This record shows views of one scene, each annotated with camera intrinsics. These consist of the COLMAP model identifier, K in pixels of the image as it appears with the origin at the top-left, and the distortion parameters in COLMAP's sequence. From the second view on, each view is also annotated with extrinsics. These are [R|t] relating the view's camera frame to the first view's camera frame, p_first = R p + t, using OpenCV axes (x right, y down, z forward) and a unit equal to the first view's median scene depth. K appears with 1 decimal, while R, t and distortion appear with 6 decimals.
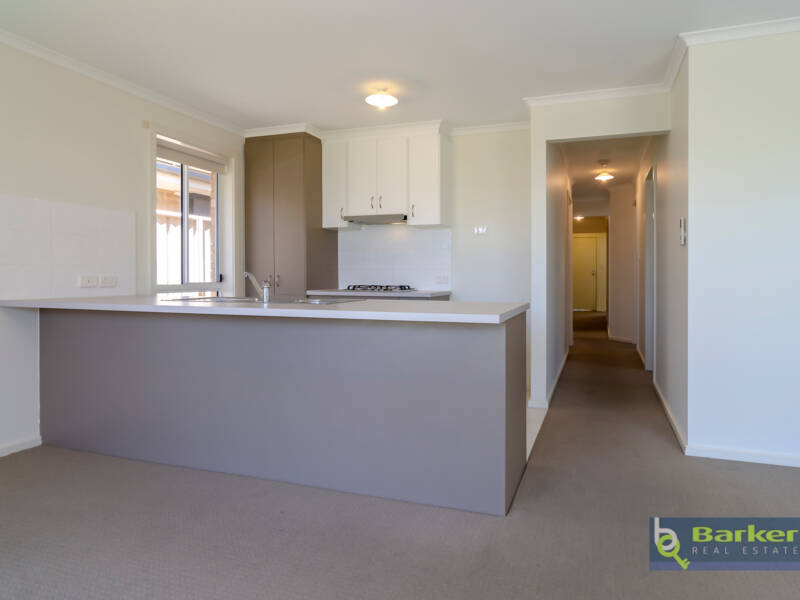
lens RADIAL K [[508.2, 0, 452.8], [0, 508.2, 278.8], [0, 0, 1]] dist [0.028965, -0.002409]
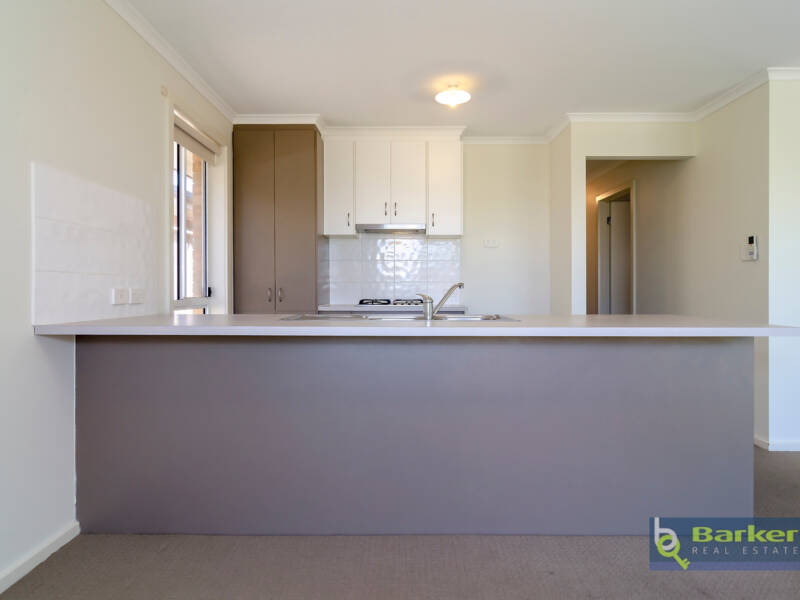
lens RADIAL K [[485.2, 0, 437.7], [0, 485.2, 290.9], [0, 0, 1]] dist [0.030530, -0.001033]
pose [[0.946997, -0.003220, 0.321225, -0.365307], [0.004472, 0.999985, -0.003162, 0.001127], [-0.321210, 0.004431, 0.946998, 0.145917]]
